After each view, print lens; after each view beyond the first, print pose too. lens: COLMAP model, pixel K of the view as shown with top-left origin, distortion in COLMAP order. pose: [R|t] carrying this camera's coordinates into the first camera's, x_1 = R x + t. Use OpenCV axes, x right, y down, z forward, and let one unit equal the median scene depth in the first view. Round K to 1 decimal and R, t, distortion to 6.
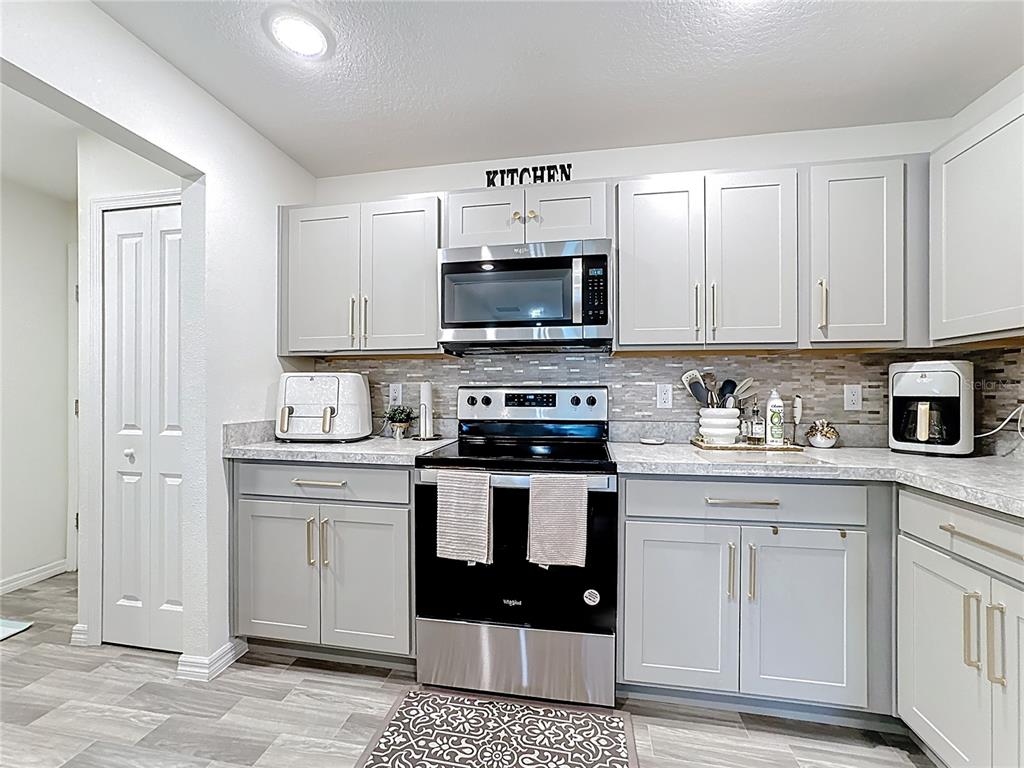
lens RADIAL K [[423.1, 0, 509.5], [0, 423.1, 390.8], [0, 0, 1]] dist [-0.031862, 0.017078]
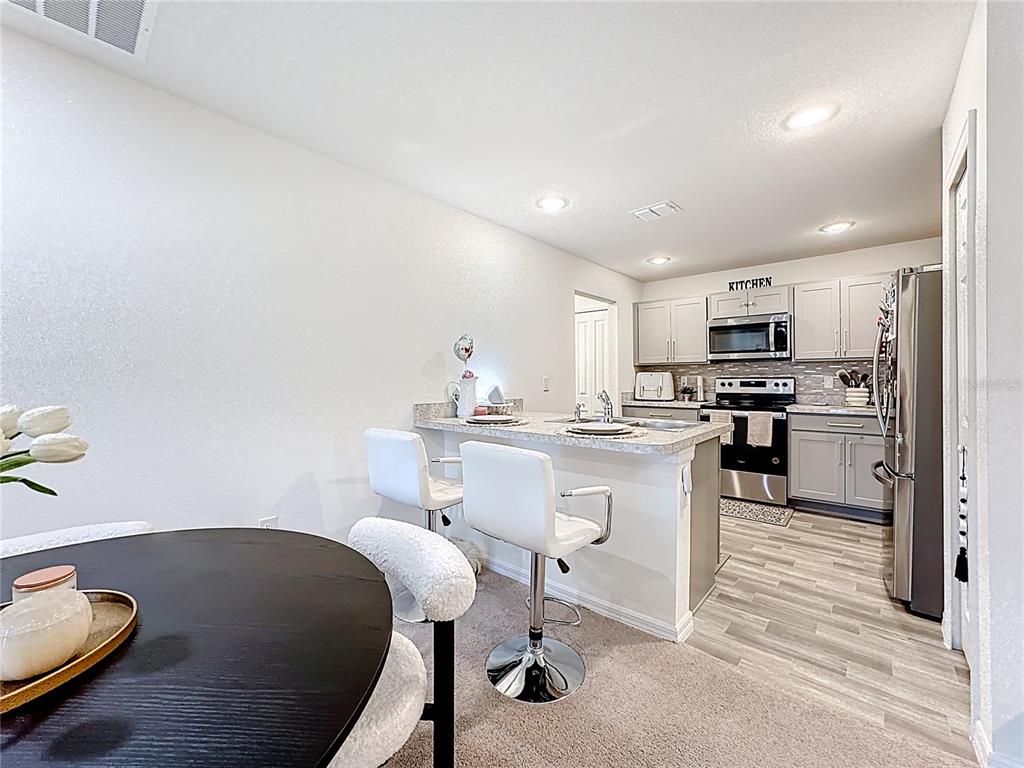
lens RADIAL K [[420.2, 0, 515.1], [0, 420.2, 378.0], [0, 0, 1]] dist [-0.042450, 0.017180]
pose [[0.860783, -0.005439, -0.508943, 0.090333], [0.004469, 0.999985, -0.003129, -0.007859], [0.508952, 0.000420, 0.860795, -1.543993]]
